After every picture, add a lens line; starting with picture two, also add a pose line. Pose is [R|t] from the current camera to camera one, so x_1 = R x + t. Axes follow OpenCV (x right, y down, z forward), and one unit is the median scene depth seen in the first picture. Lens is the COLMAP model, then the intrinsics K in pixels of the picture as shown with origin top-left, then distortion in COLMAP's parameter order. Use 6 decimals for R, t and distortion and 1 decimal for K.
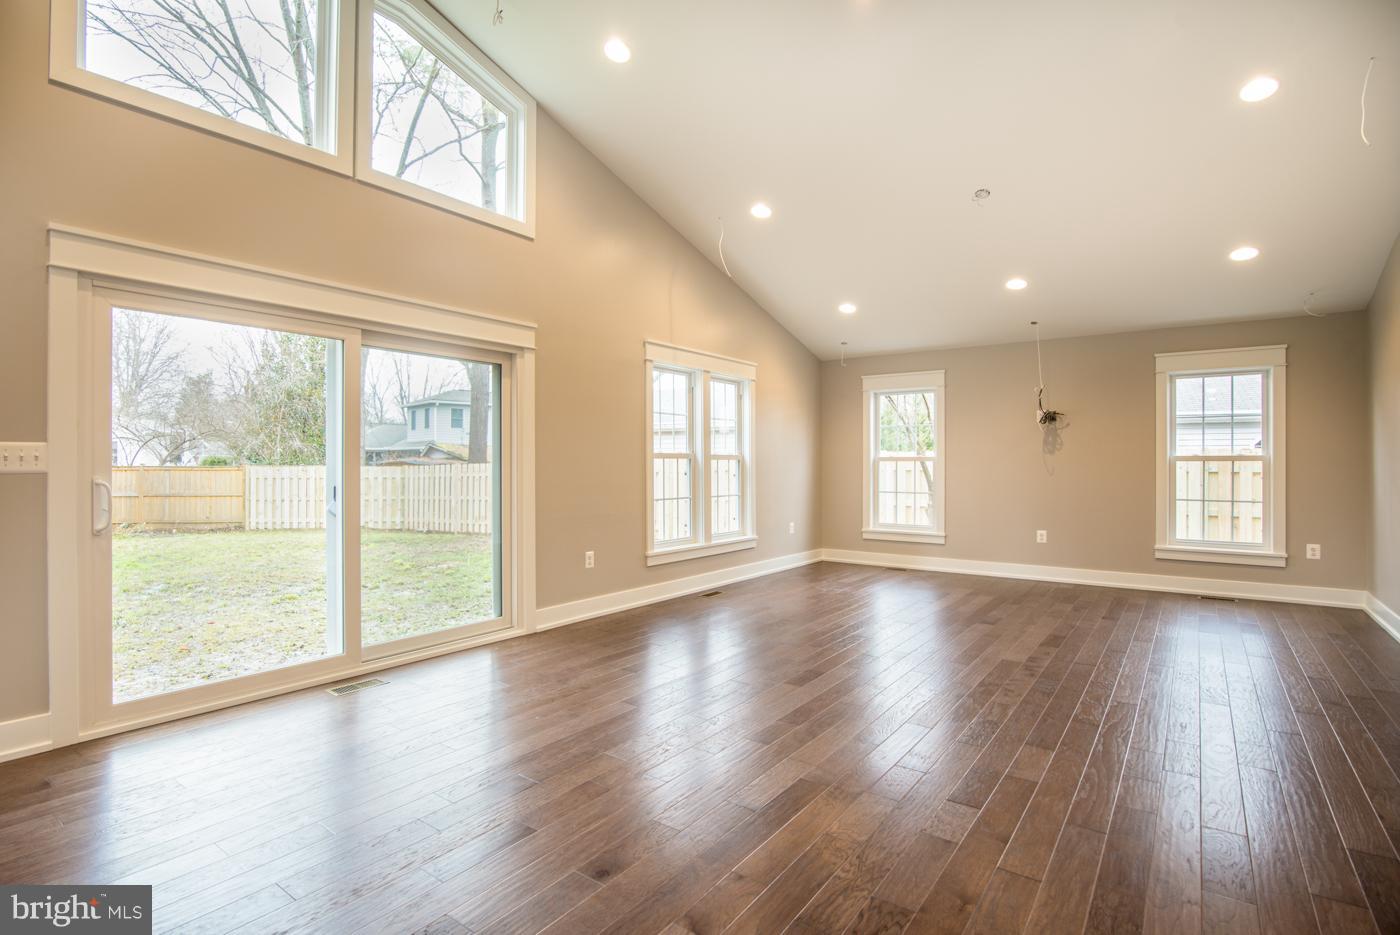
lens RADIAL K [[720.6, 0, 700.1], [0, 720.6, 465.6], [0, 0, 1]] dist [-0.000275, -0.000782]
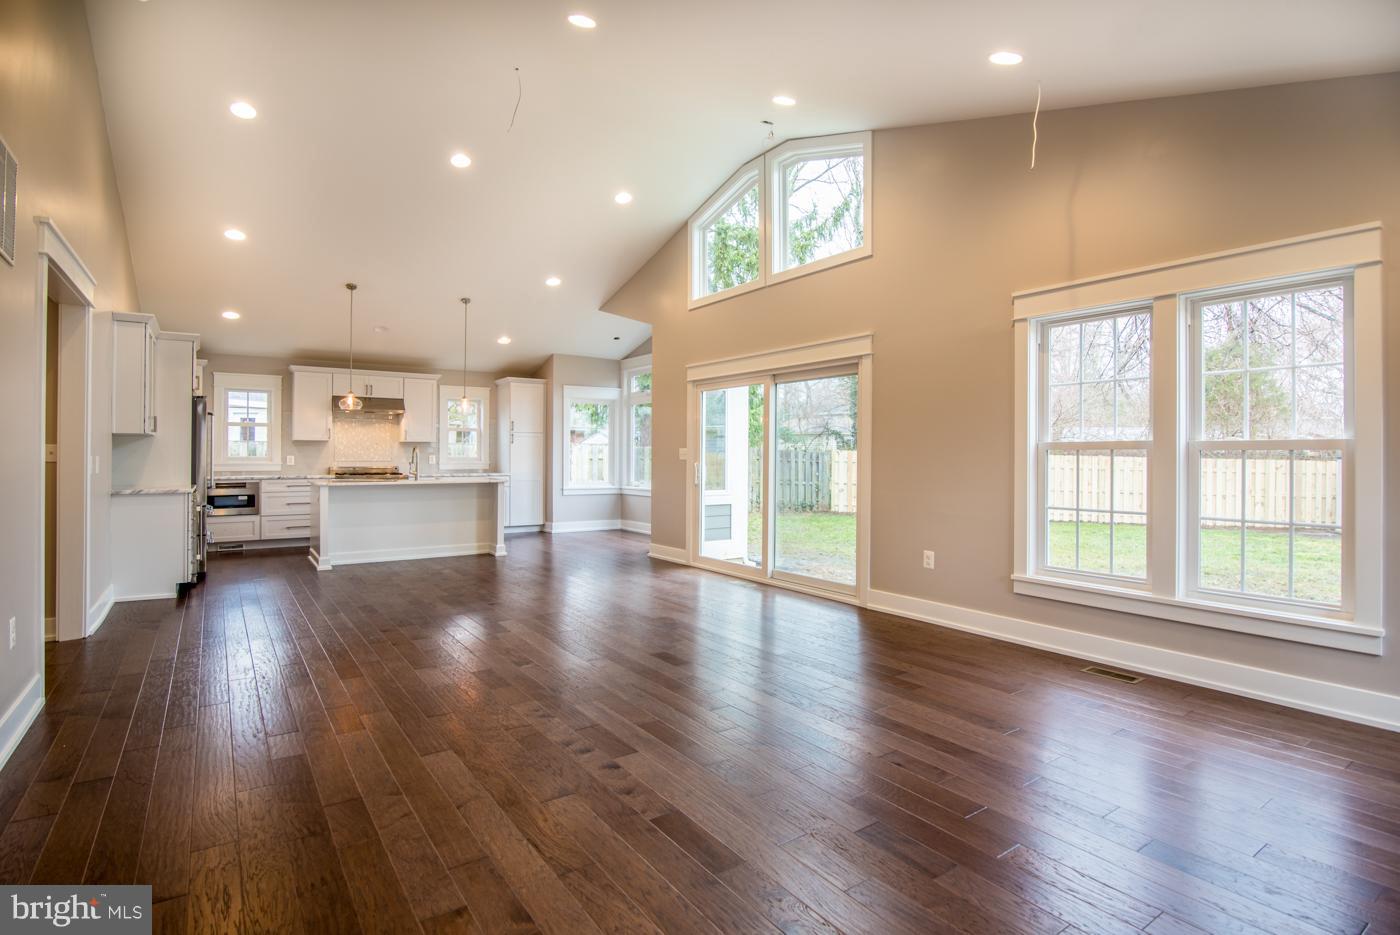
lens RADIAL K [[720.6, 0, 702.7], [0, 720.6, 458.8], [0, 0, 1]] dist [-0.000275, -0.000782]
pose [[-0.348237, 0.003151, -0.937401, 0.900733], [-0.003102, 0.999985, 0.004514, -0.004287], [0.937401, 0.004480, -0.348222, 1.145184]]
